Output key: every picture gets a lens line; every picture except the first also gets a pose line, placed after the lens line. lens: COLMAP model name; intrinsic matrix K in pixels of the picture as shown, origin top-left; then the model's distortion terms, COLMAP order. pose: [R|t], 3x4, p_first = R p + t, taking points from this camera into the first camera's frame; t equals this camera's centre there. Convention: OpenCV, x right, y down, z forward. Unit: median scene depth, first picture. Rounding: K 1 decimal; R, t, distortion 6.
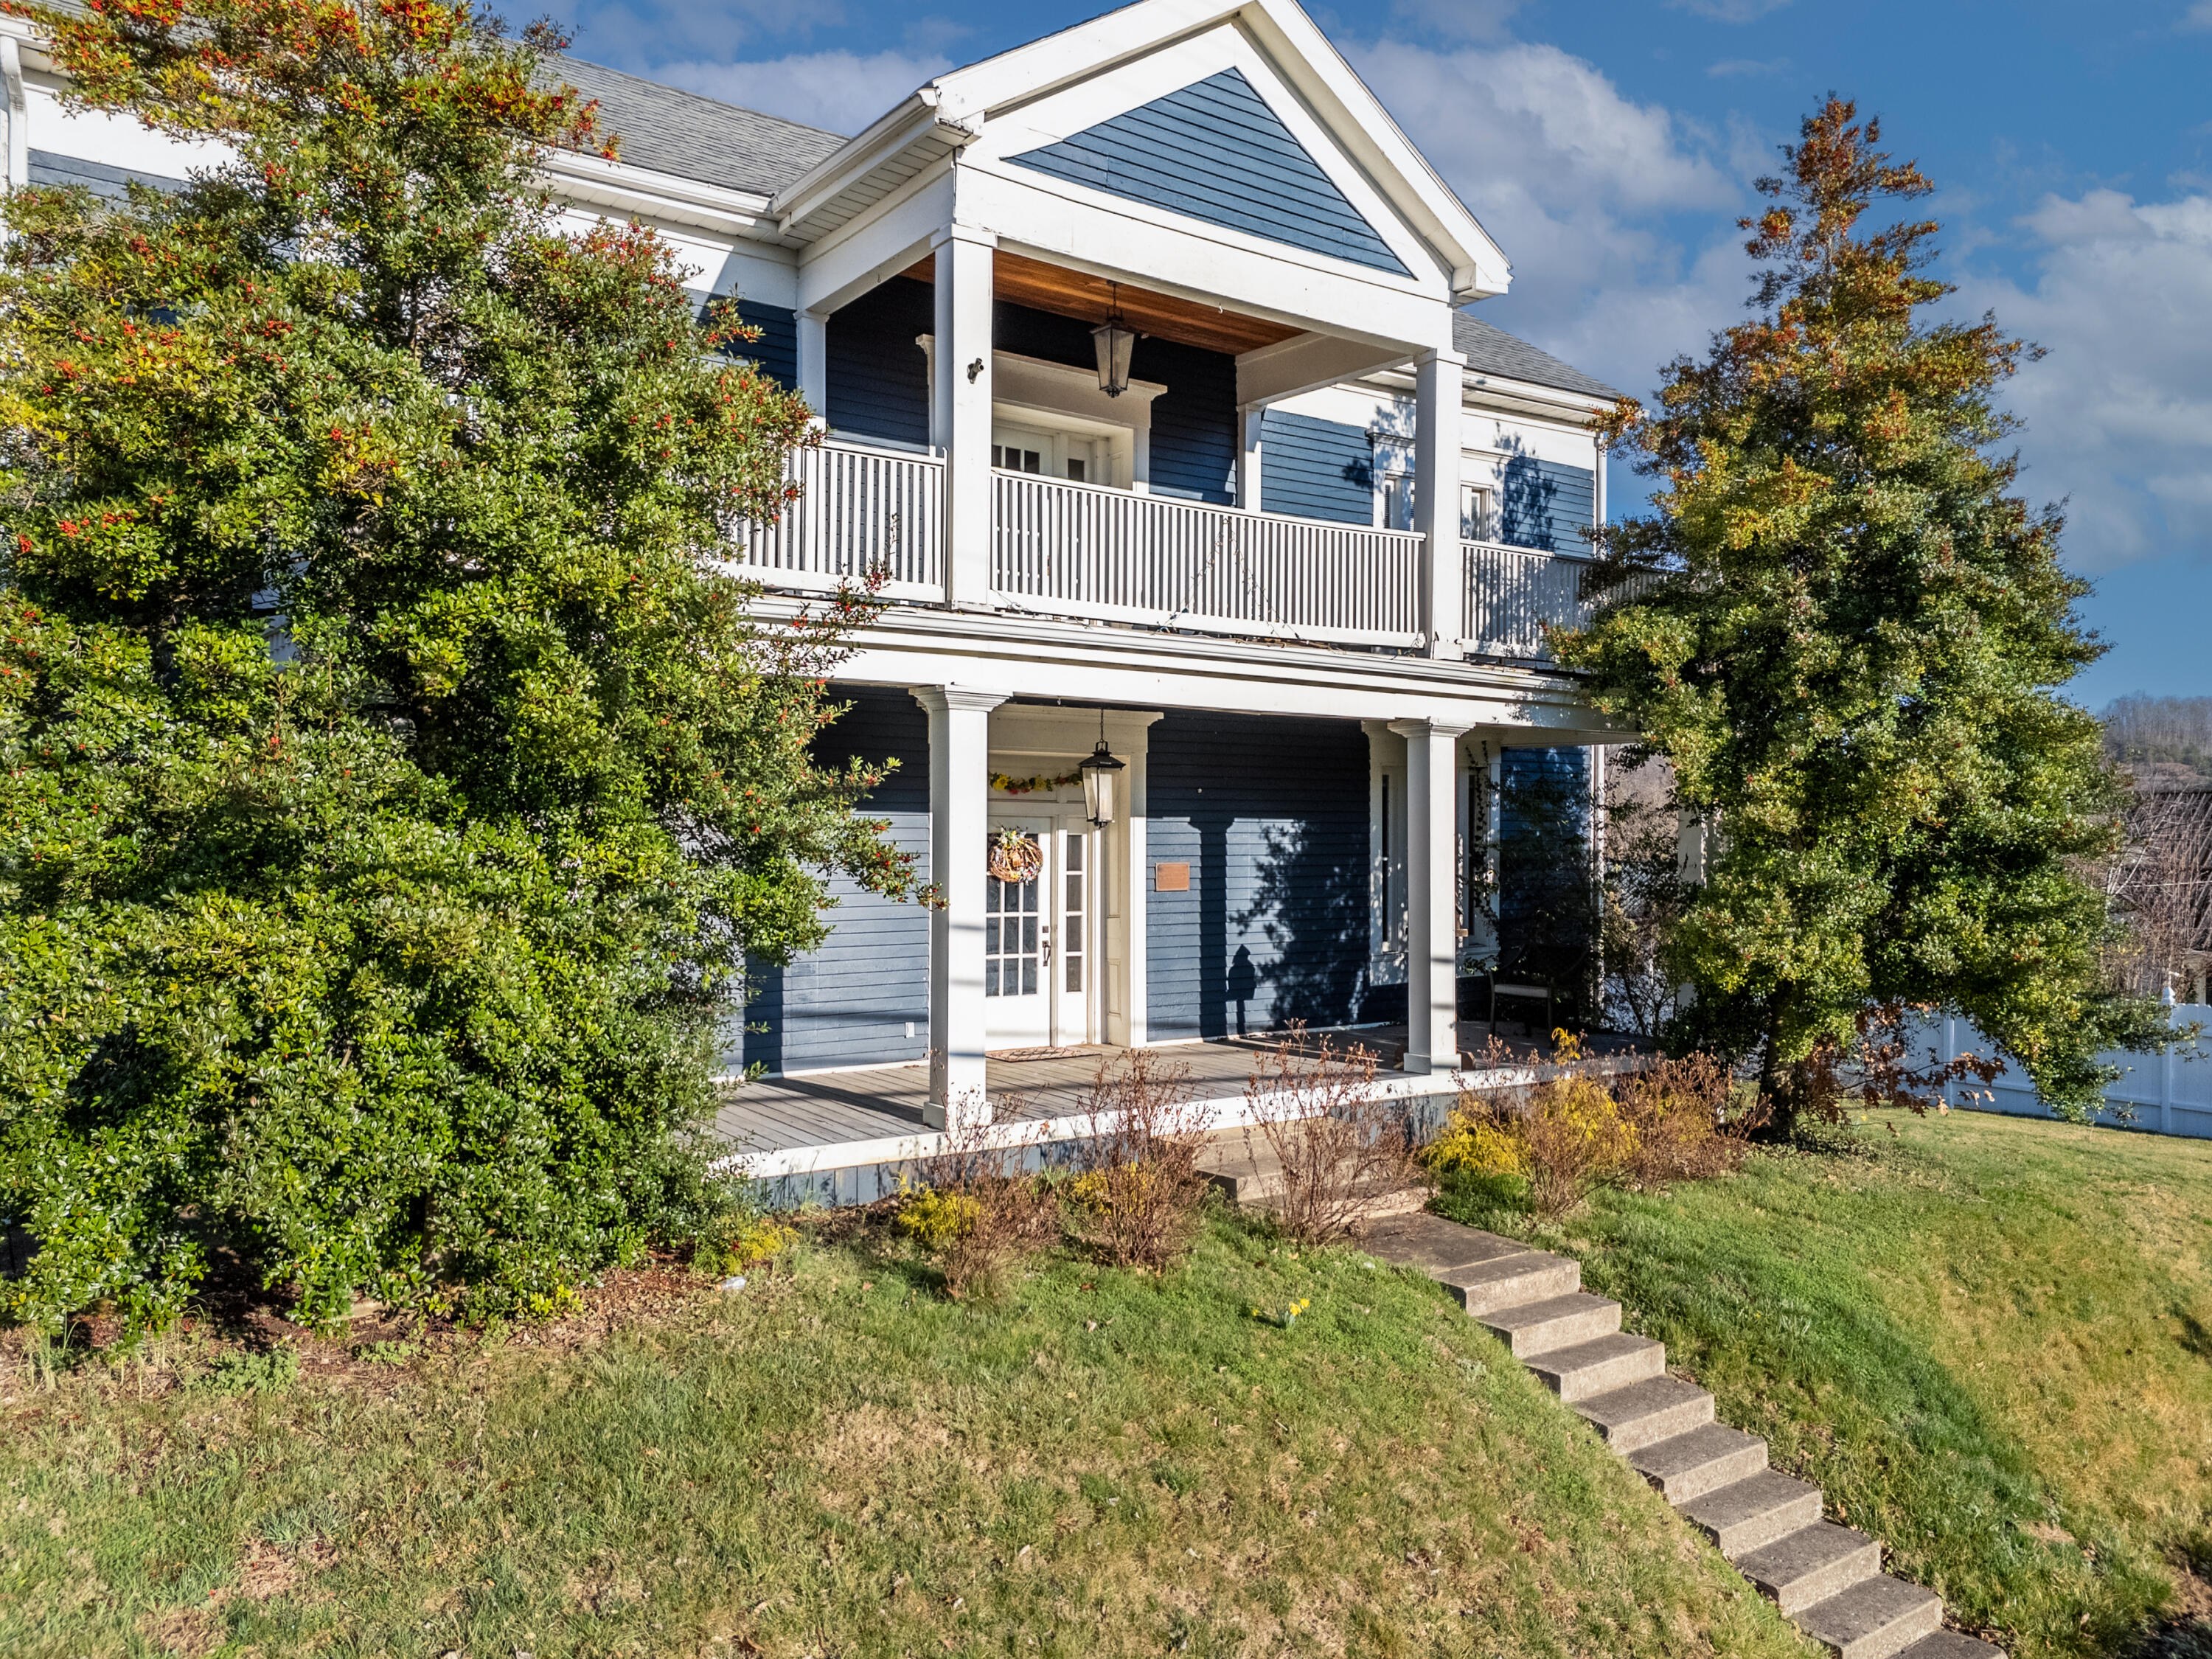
lens RADIAL K [[1656.3, 0, 1076.2], [0, 1656.3, 878.7], [0, 0, 1]] dist [0.044339, -0.093775]
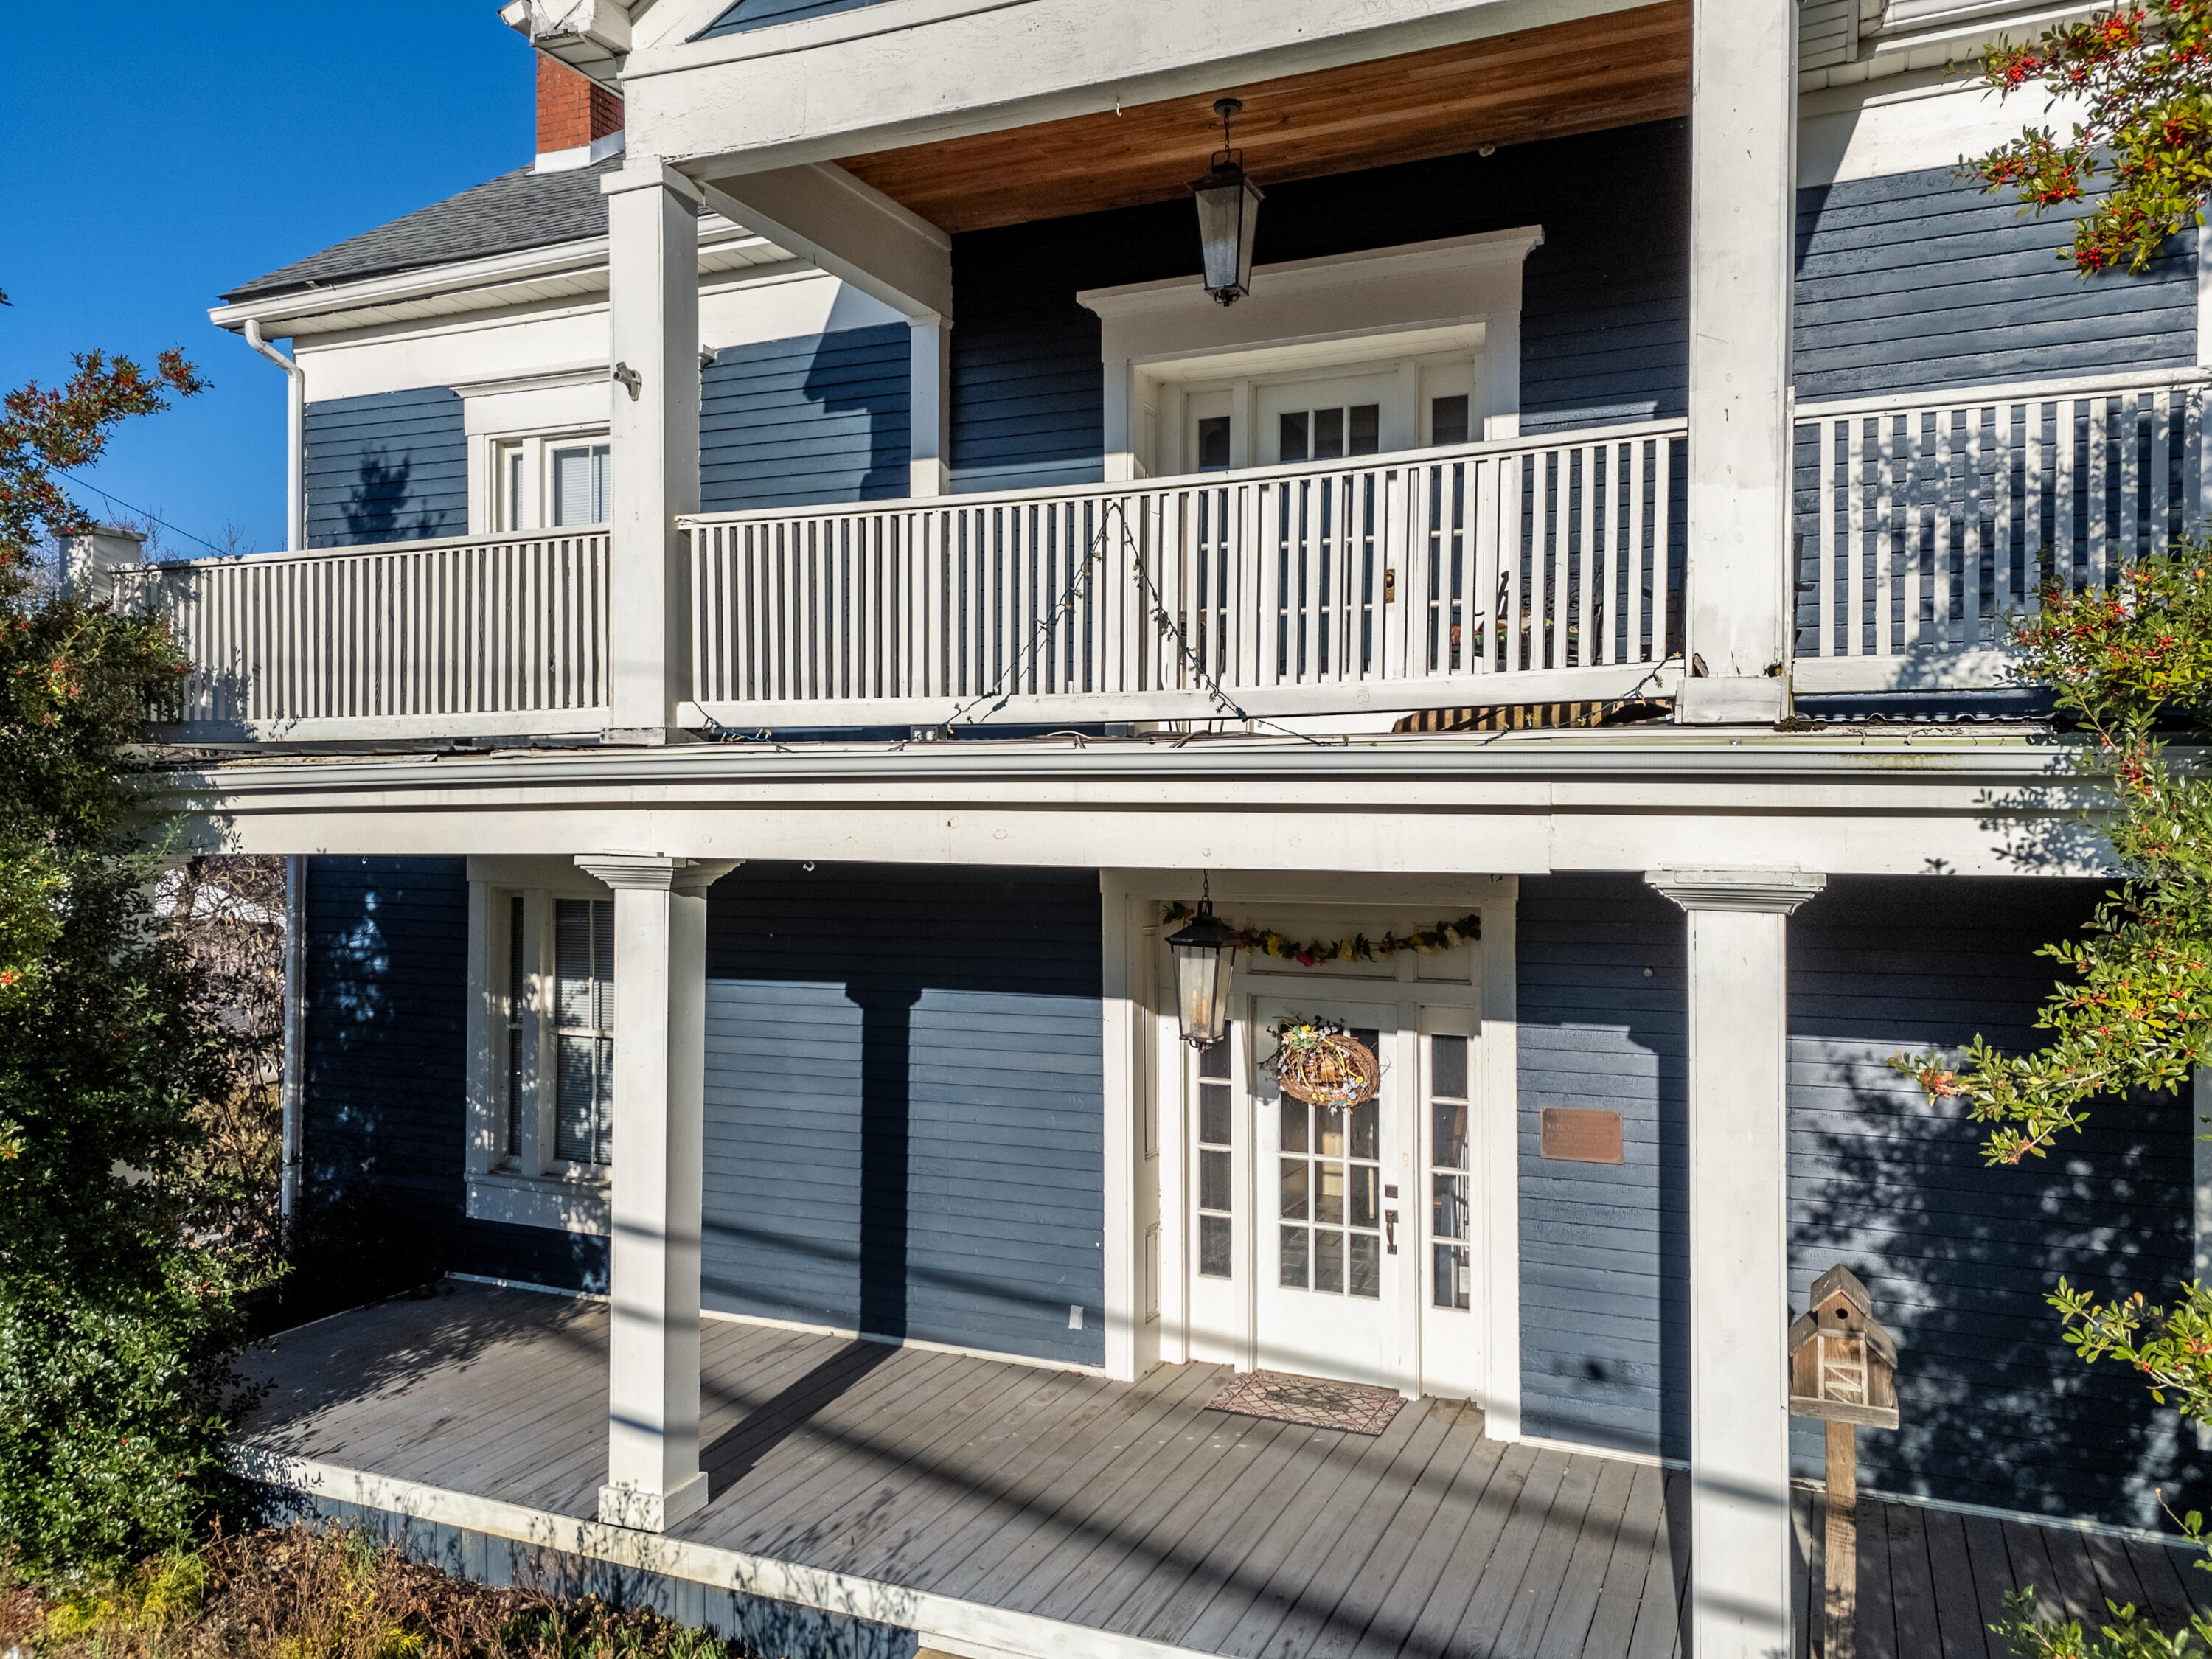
lens RADIAL K [[1630.7, 0, 1106.0], [0, 1630.7, 829.5], [0, 0, 1]] dist [0.041517, -0.056349]
pose [[0.519211, -0.008392, -0.854605, 0.508545], [-0.020032, 0.999558, -0.021986, -0.099436], [0.854411, 0.028535, 0.518813, 0.707255]]
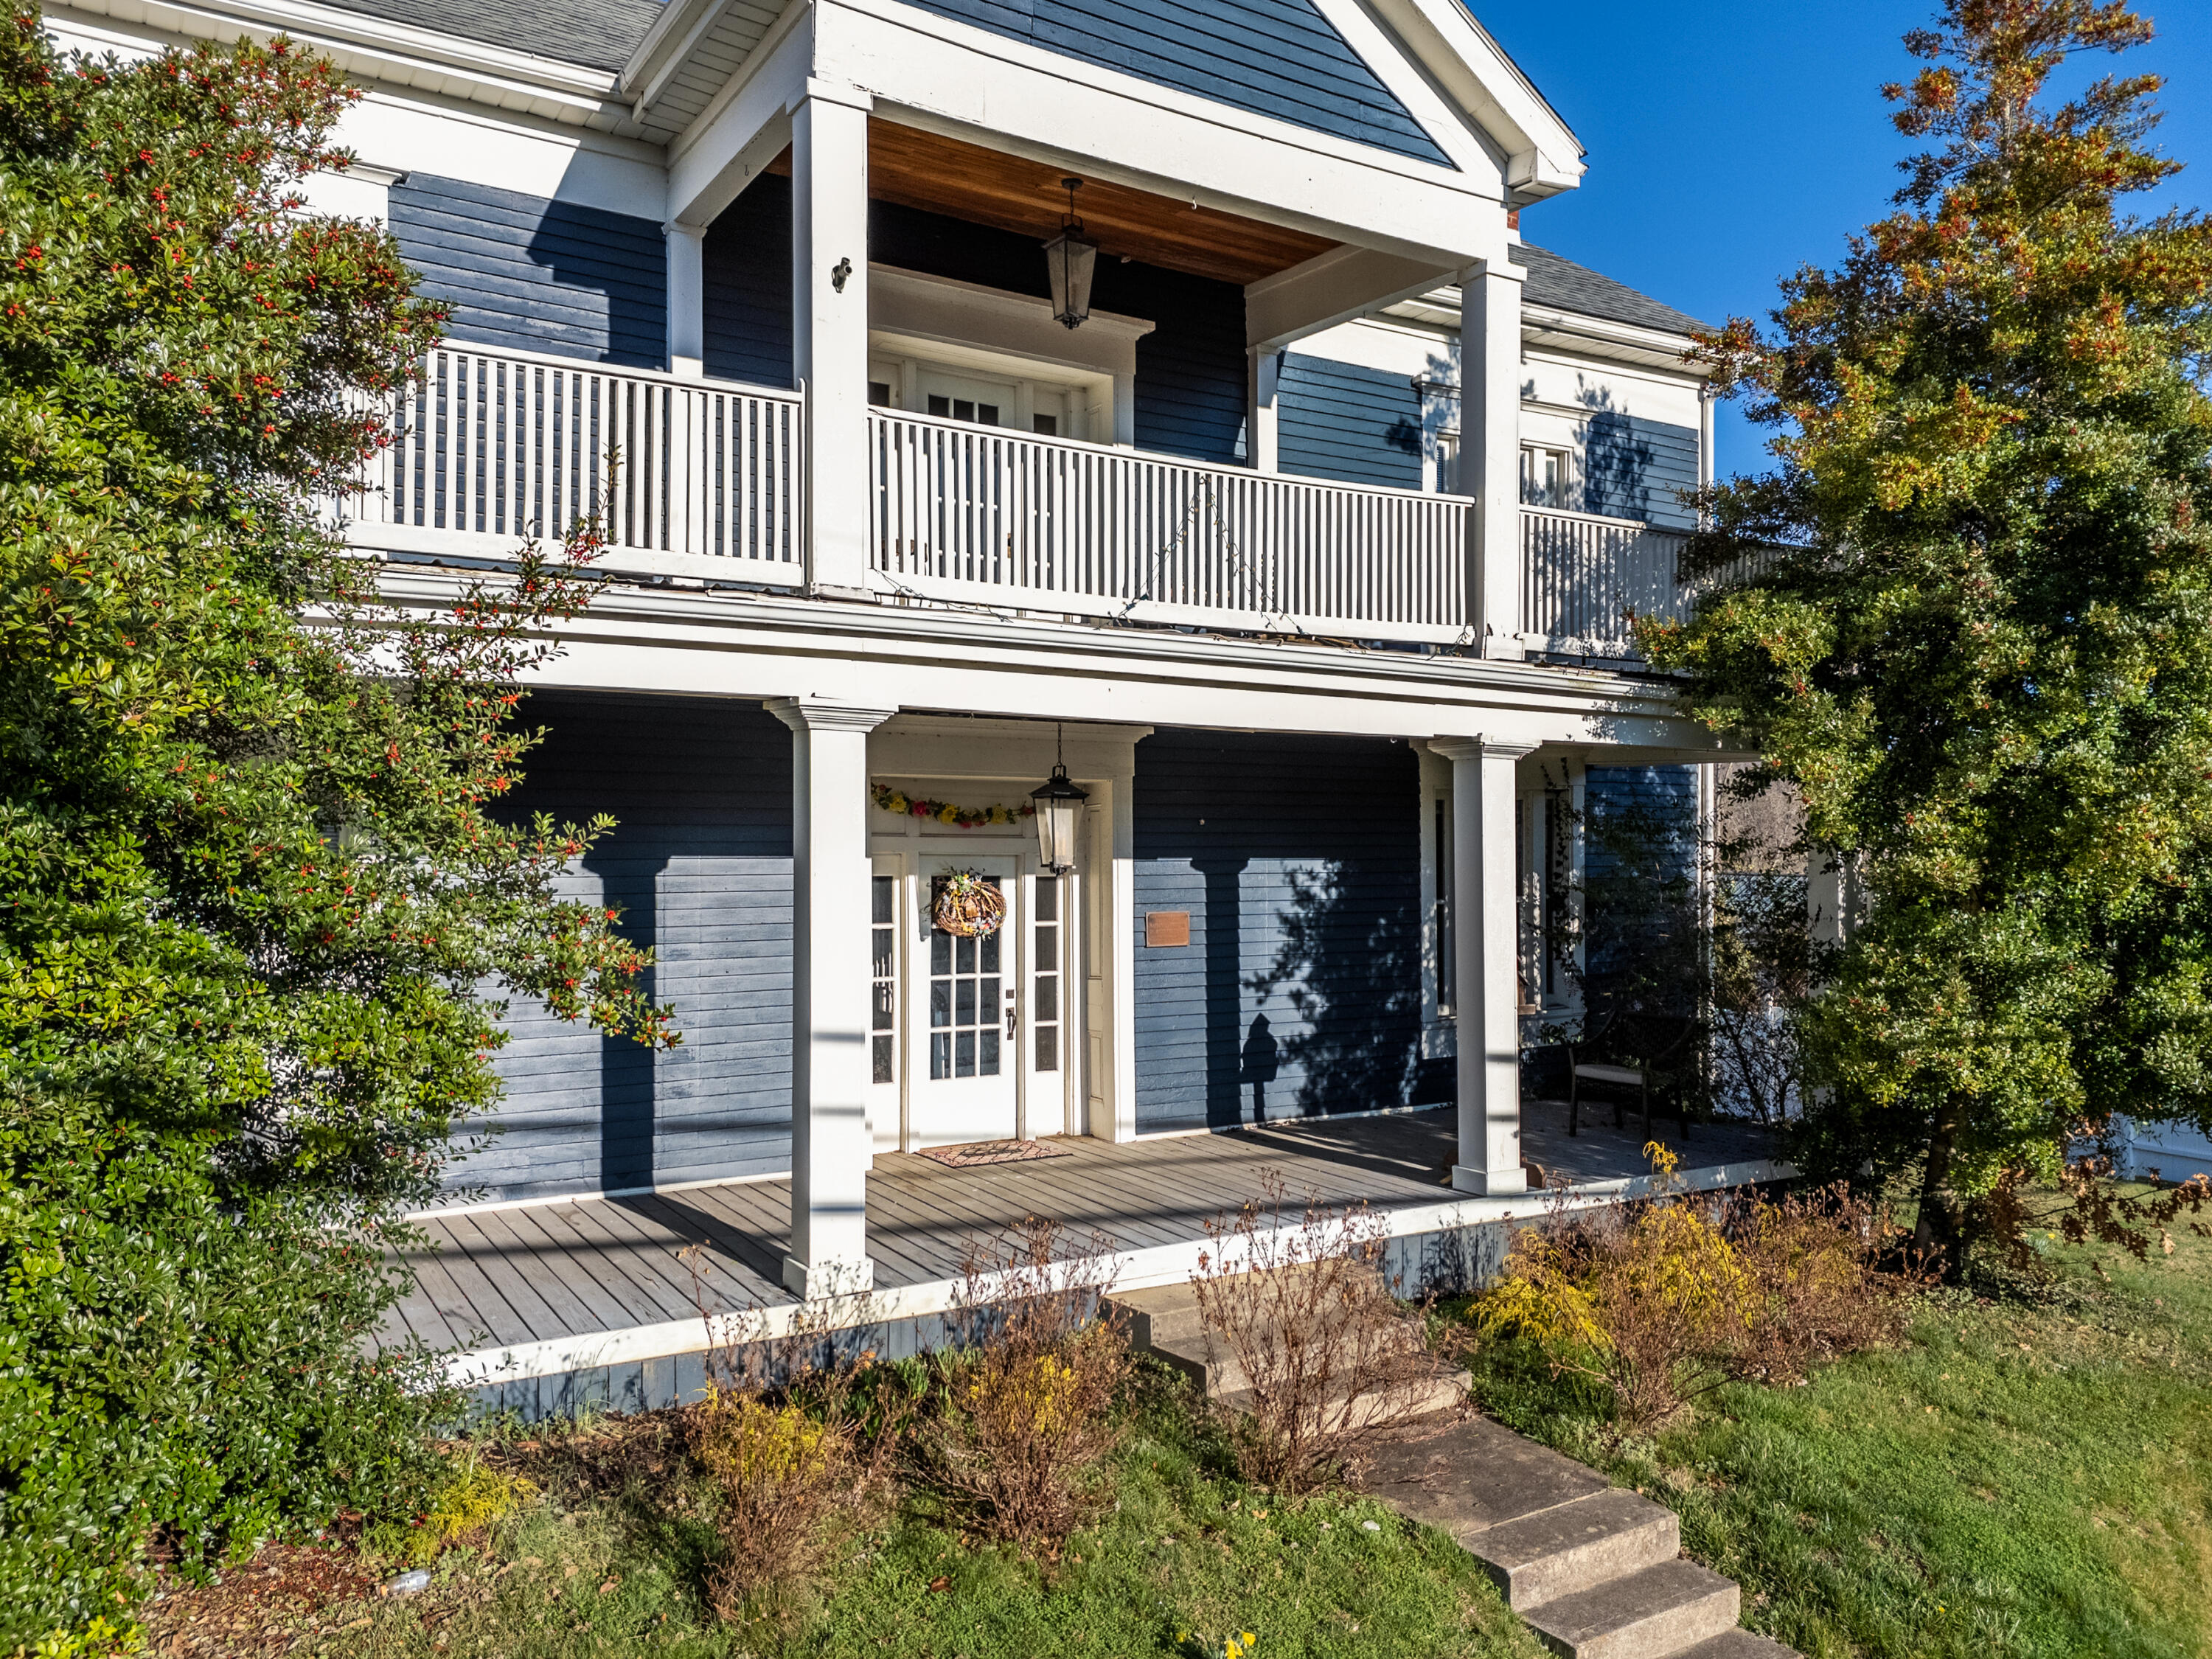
lens RADIAL K [[1630.7, 0, 1106.0], [0, 1630.7, 829.5], [0, 0, 1]] dist [0.041517, -0.056349]
pose [[0.998687, 0.001200, -0.051218, 0.080844], [-0.002604, 0.999623, -0.027350, -0.032959], [0.051166, 0.027448, 0.998313, 0.241499]]
